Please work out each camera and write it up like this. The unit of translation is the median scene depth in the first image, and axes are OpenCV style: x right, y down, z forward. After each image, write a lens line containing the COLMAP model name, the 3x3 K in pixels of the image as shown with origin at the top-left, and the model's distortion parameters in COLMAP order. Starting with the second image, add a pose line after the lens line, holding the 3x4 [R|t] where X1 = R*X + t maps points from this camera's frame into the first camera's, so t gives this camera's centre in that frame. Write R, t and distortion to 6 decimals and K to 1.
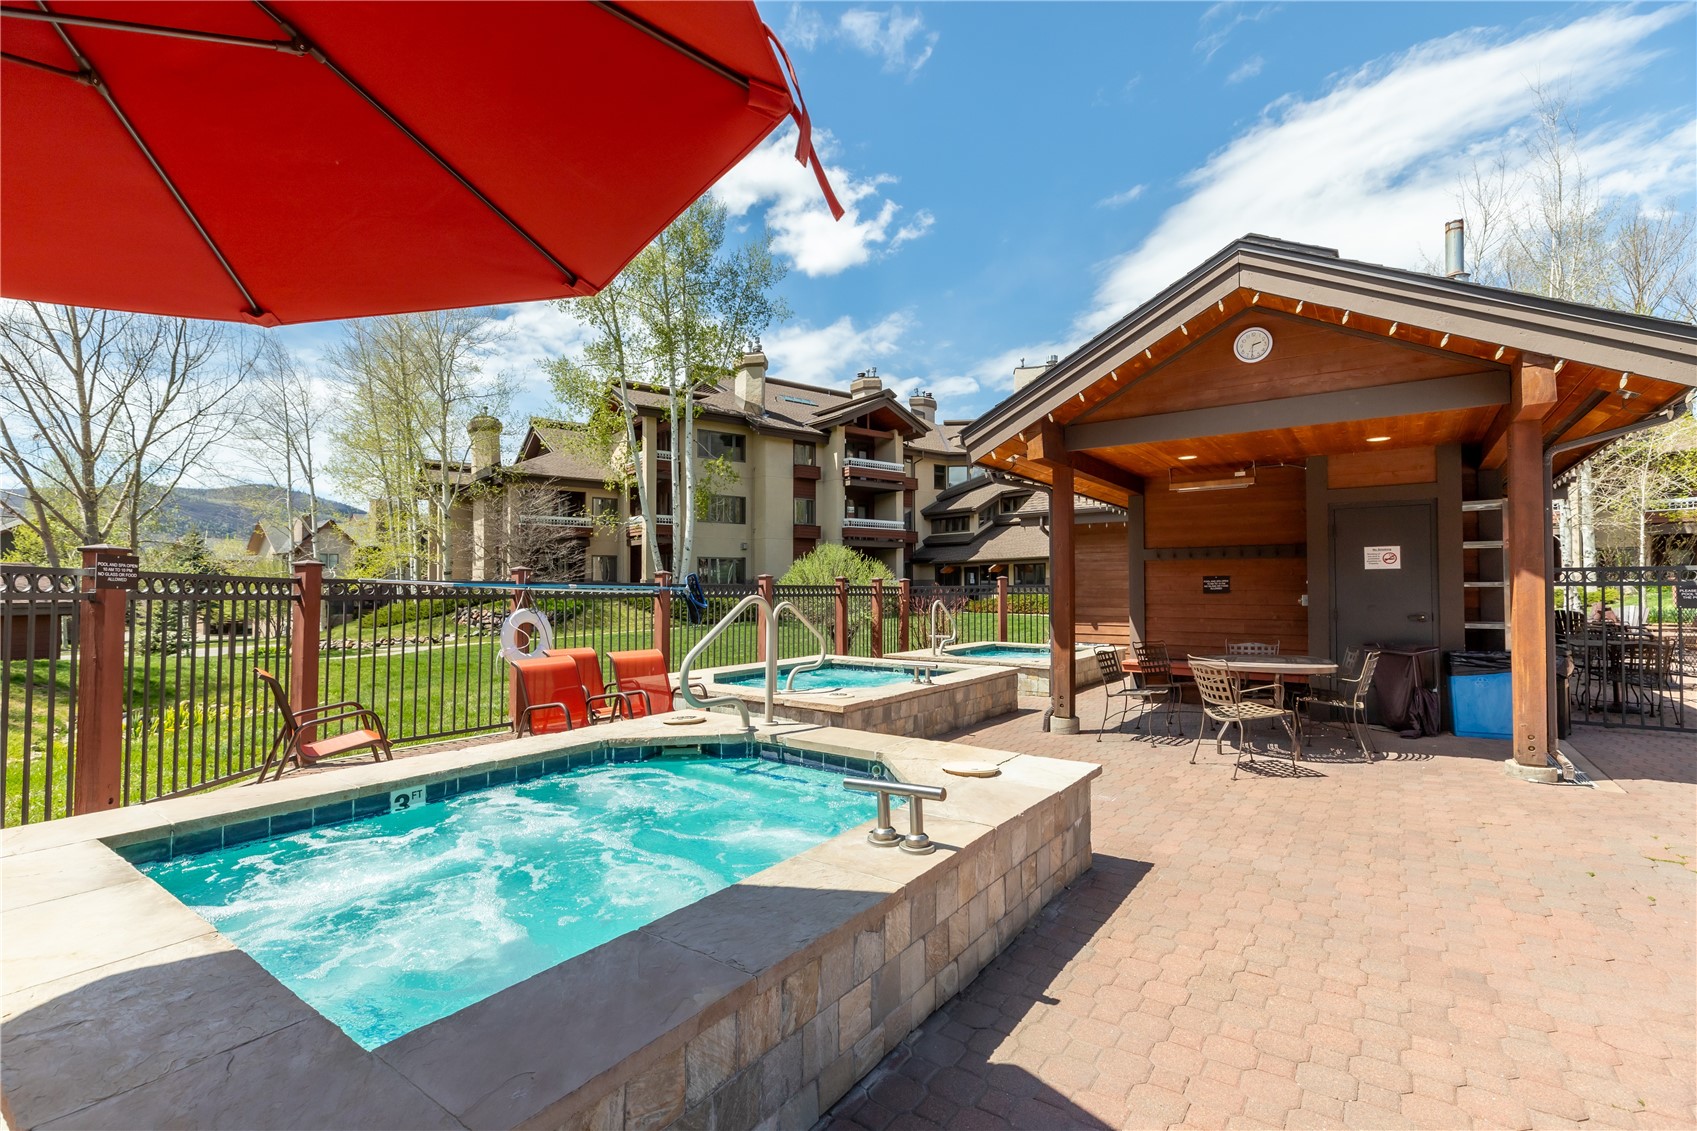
lens RADIAL K [[756.1, 0, 848.5], [0, 756.1, 565.5], [0, 0, 1]] dist [0.001869, 0.000342]
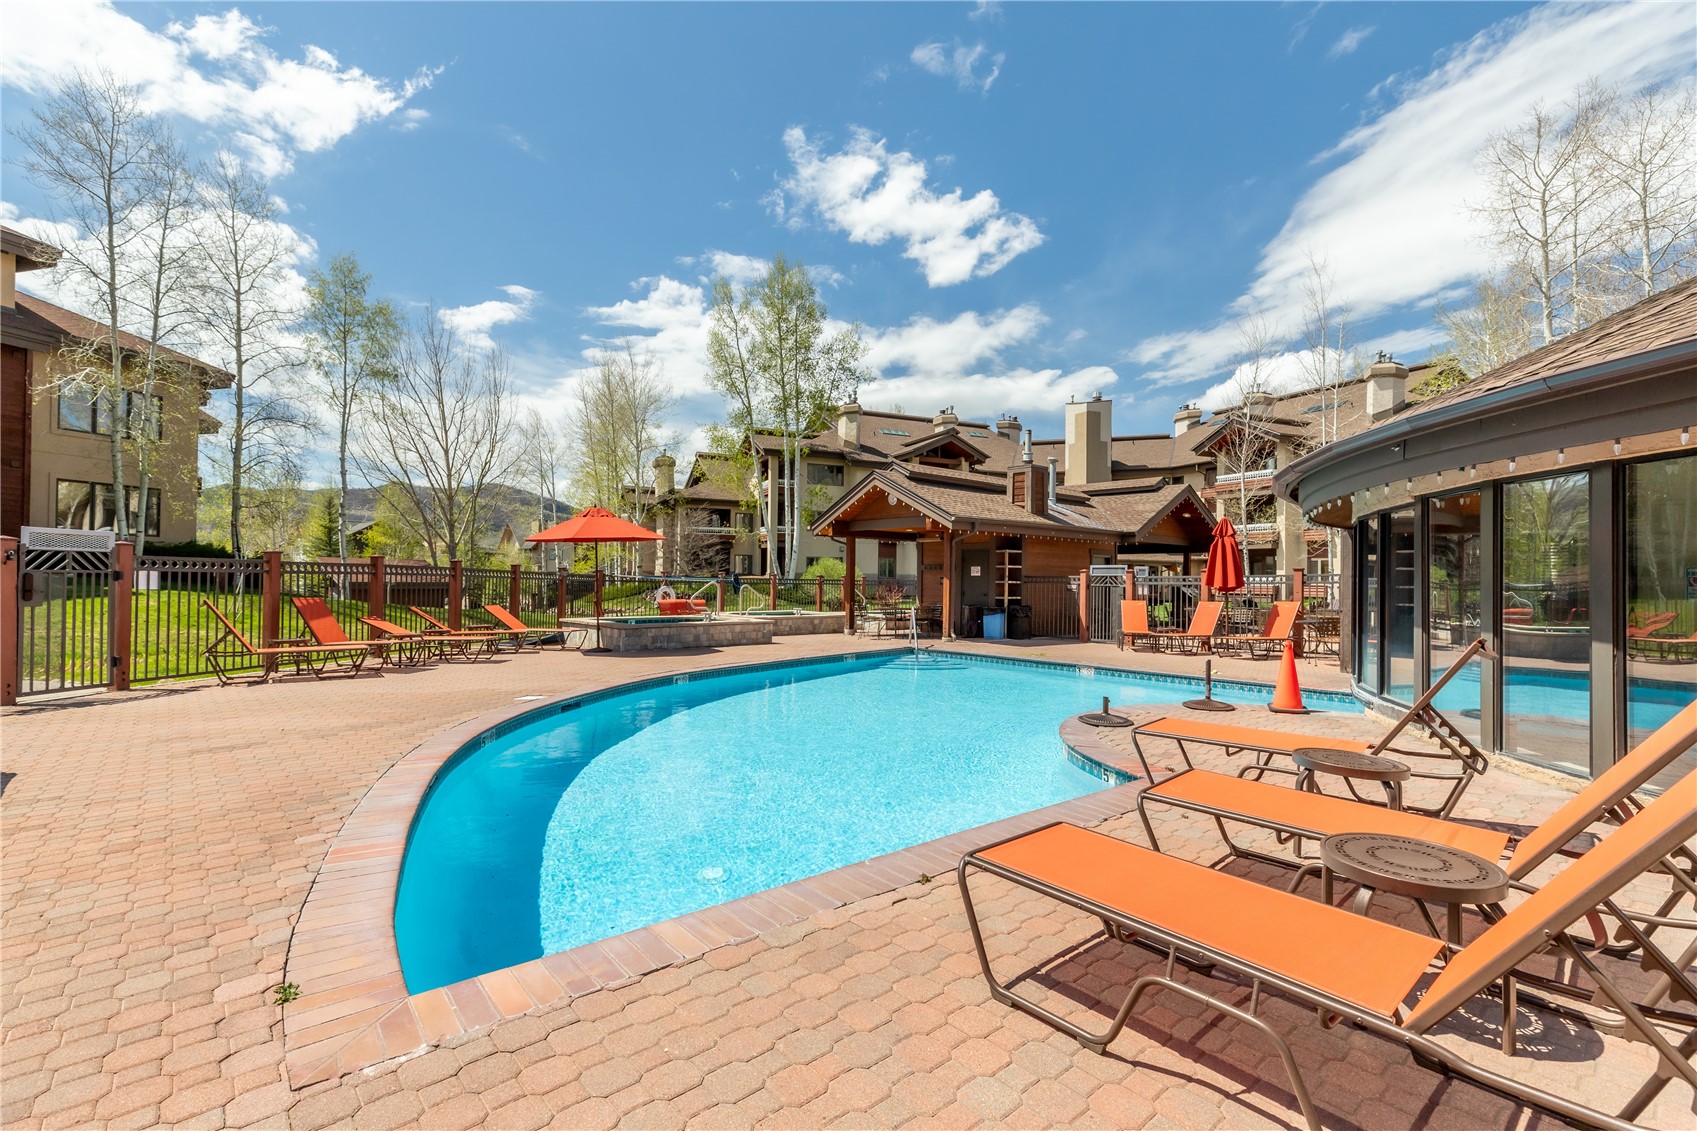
lens RADIAL K [[756.1, 0, 848.5], [0, 756.1, 565.5], [0, 0, 1]] dist [0.001869, 0.000342]
pose [[0.976382, 0.010354, -0.215803, 0.173434], [-0.008217, 0.999908, 0.010797, -0.011183], [0.215895, -0.008769, 0.976377, -0.327778]]
